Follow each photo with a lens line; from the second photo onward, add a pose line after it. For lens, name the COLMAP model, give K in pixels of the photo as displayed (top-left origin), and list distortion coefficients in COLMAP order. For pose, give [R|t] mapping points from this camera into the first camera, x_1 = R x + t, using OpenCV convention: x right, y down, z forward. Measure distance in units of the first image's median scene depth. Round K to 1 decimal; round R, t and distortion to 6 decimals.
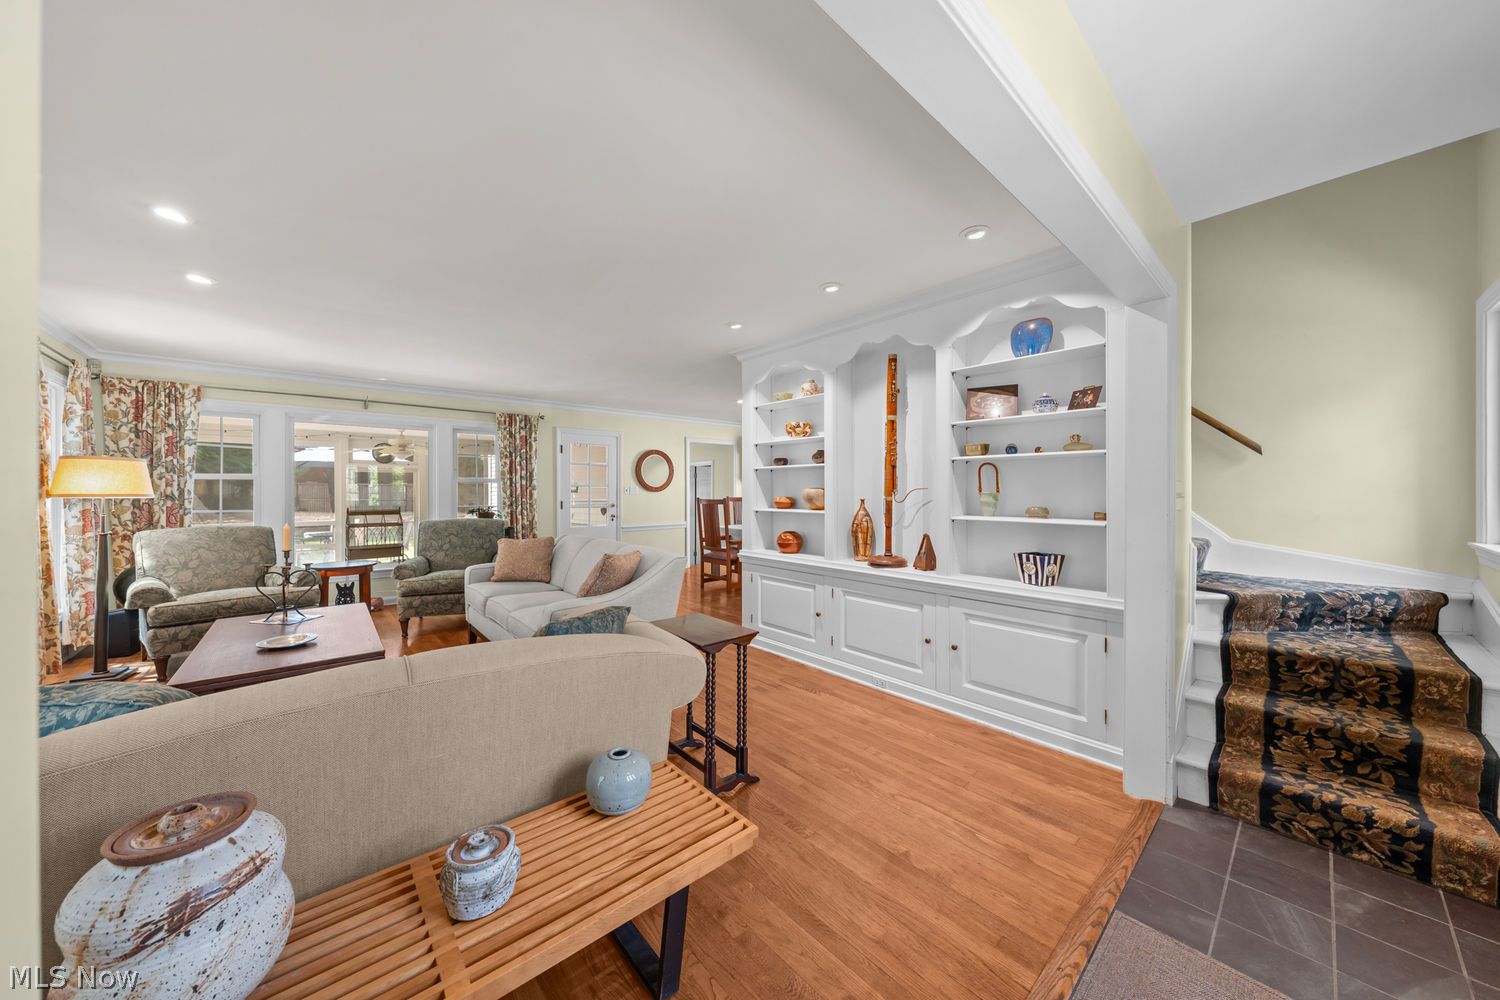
lens RADIAL K [[503.2, 0, 750.0], [0, 503.2, 500.0], [0, 0, 1]] dist [0.000159, 0.000013]
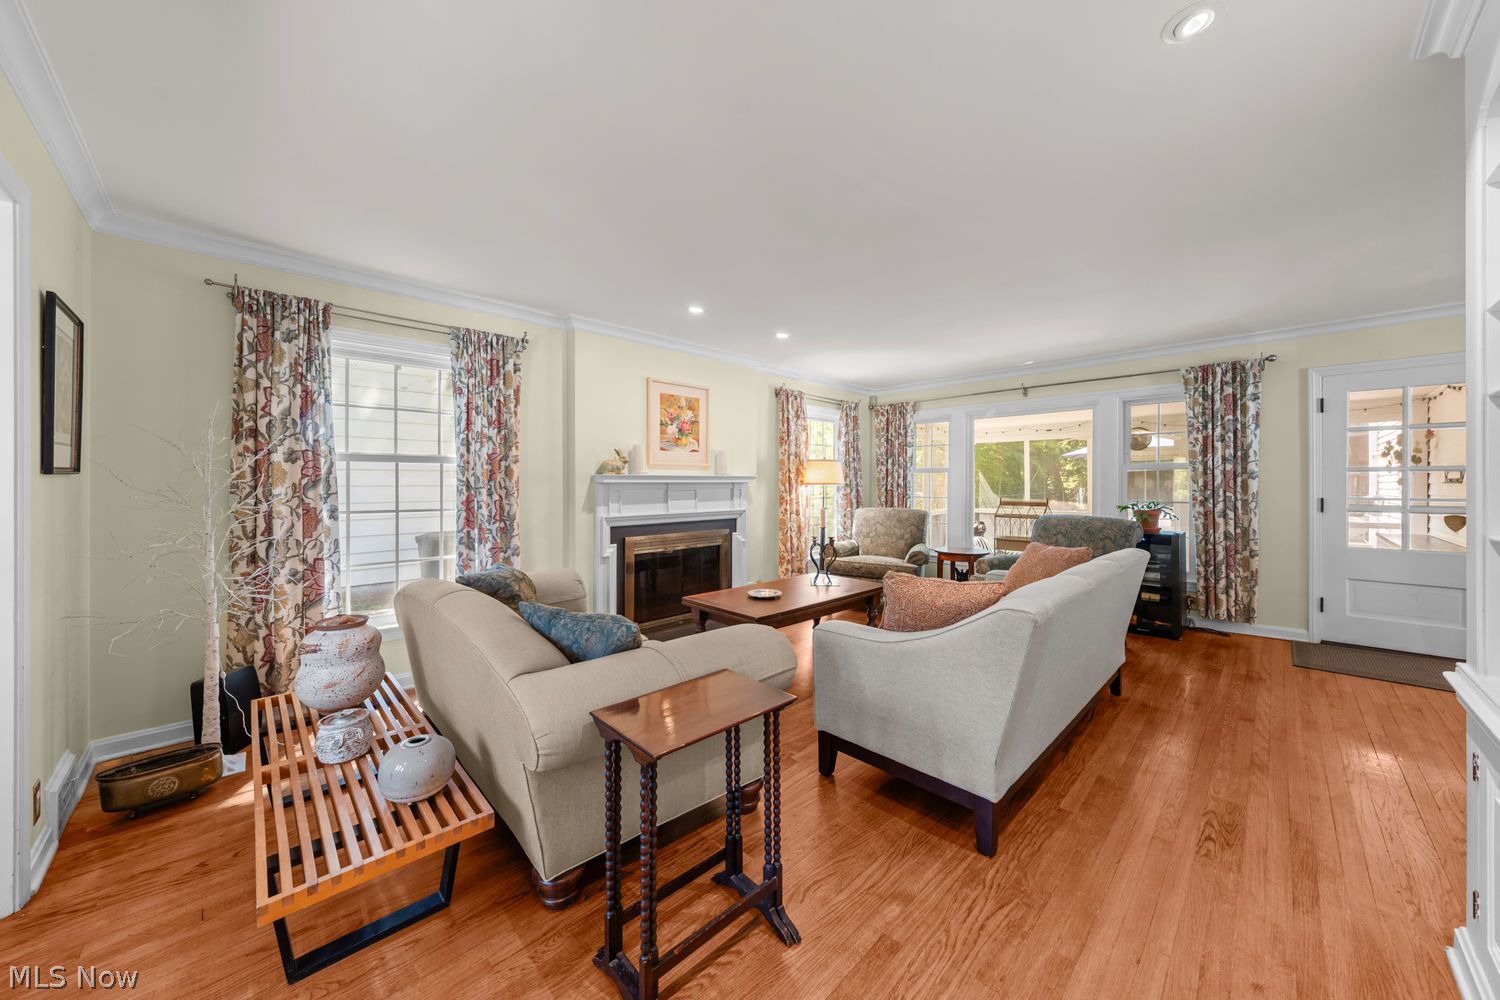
lens RADIAL K [[534.2, 0, 757.3], [0, 534.2, 497.2], [0, 0, 1]] dist [-0.002252, 0.000026]
pose [[0.073283, 0.022273, -0.997062, 0.196678], [-0.018919, 0.999602, 0.020940, 0.001117], [0.997132, 0.017329, 0.073675, 0.356256]]
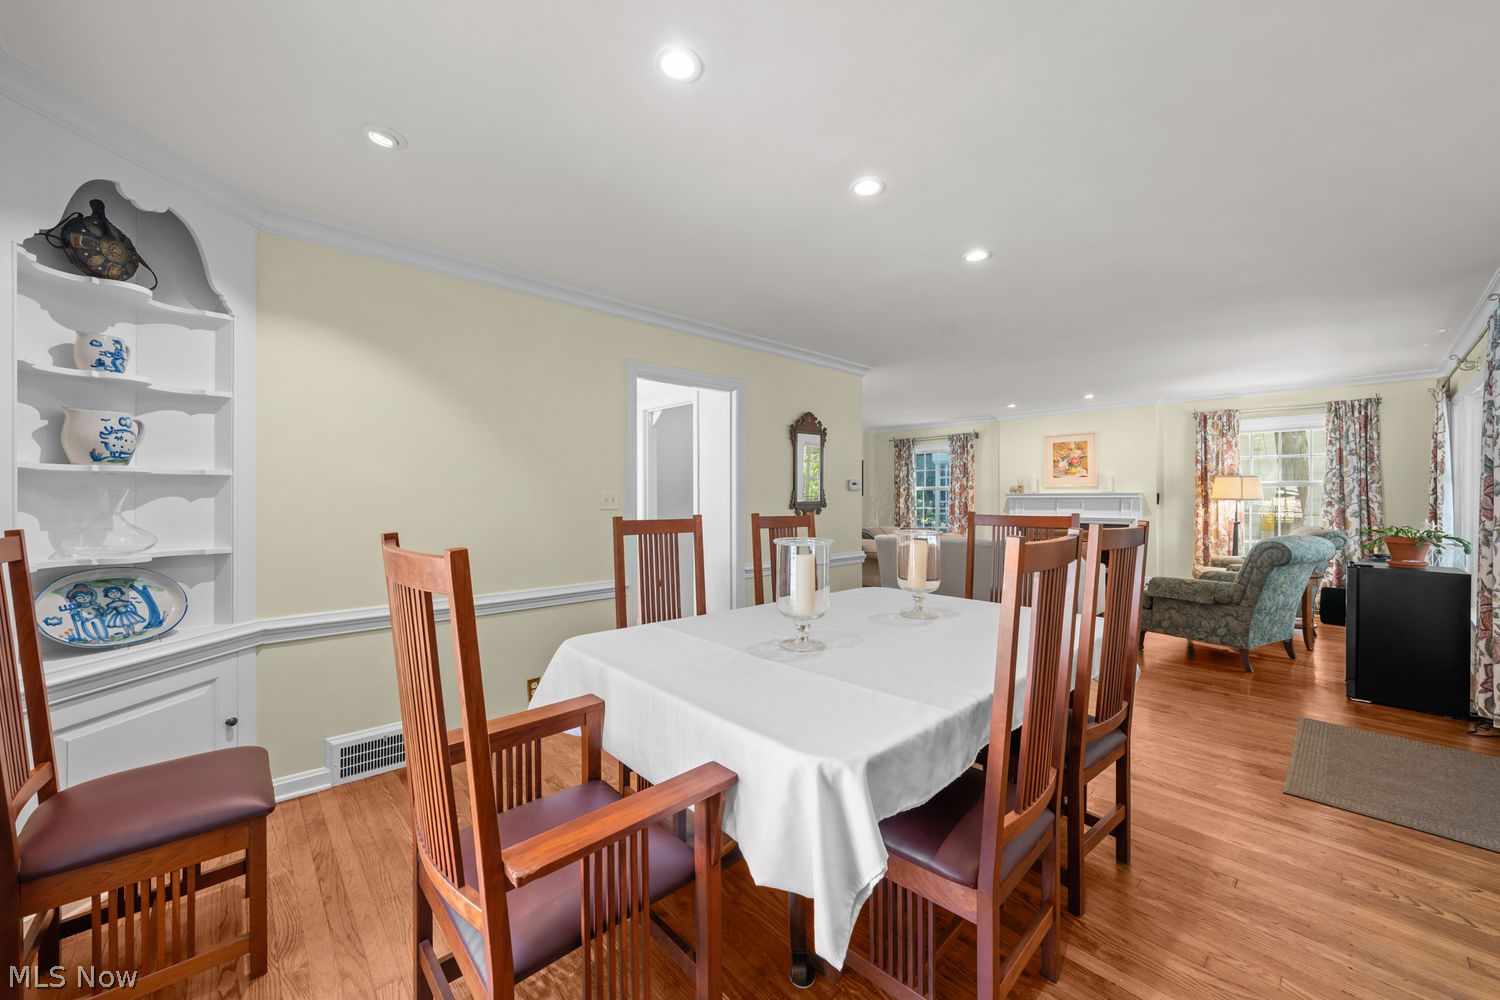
lens RADIAL K [[554.2, 0, 753.0], [0, 554.2, 495.3], [0, 0, 1]] dist [-0.000792, -0.000092]
pose [[-0.999737, -0.000938, -0.022921, 0.159381], [-0.001358, 0.999831, 0.018333, -0.026650], [0.022900, 0.018360, -0.999569, 1.454680]]
